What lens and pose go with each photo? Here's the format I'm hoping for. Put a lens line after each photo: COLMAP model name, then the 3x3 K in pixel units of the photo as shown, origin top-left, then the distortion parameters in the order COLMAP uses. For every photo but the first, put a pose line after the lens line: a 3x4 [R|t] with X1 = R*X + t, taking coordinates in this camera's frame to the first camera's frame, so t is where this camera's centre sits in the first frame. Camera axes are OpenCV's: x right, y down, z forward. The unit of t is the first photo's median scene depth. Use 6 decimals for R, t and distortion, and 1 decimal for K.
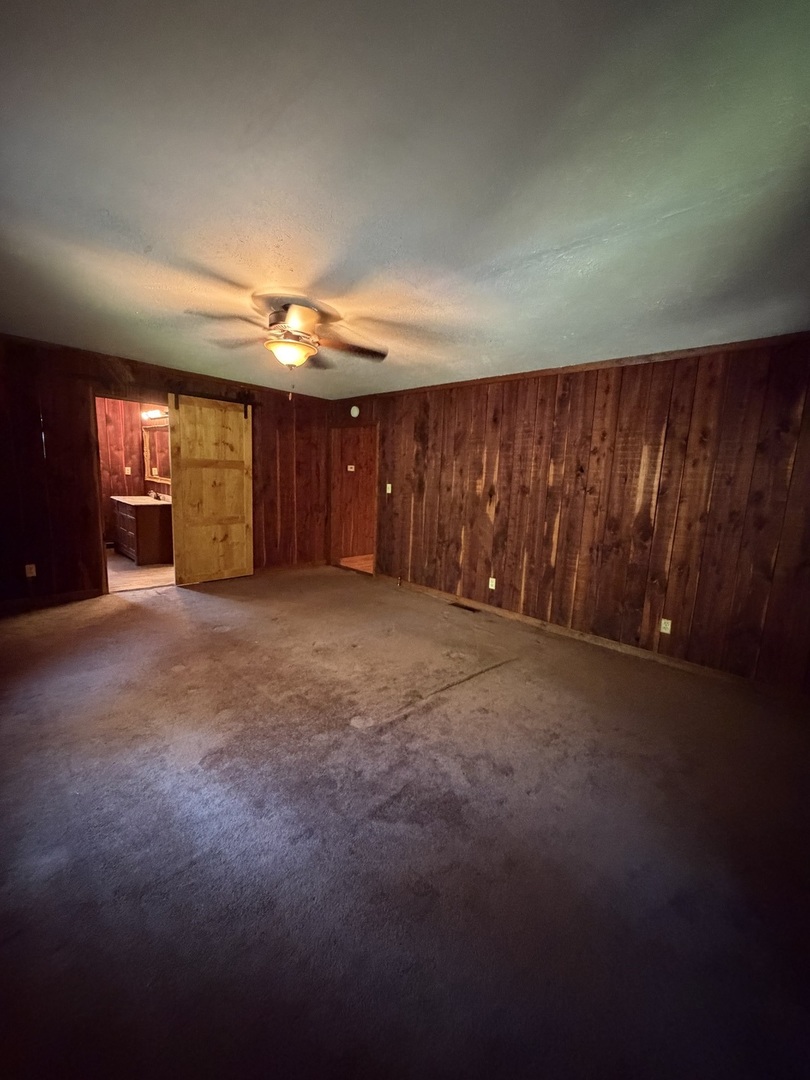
lens RADIAL K [[431.1, 0, 405.4], [0, 431.1, 536.8], [0, 0, 1]] dist [-0.000044, 0.000149]
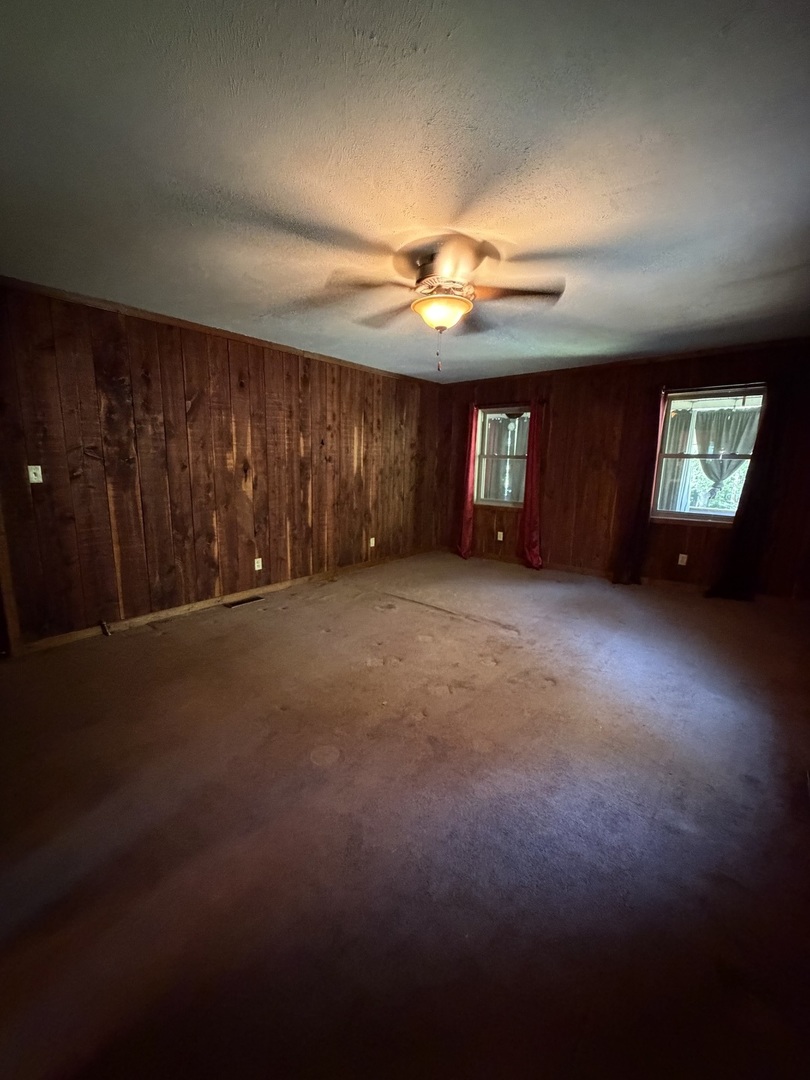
lens RADIAL K [[431.1, 0, 405.4], [0, 431.1, 536.8], [0, 0, 1]] dist [-0.000044, 0.000149]
pose [[-0.082820, -0.223696, 0.971134, -0.798729], [0.119768, 0.965184, 0.232540, -0.142145], [-0.989341, 0.135570, -0.053144, 0.798425]]
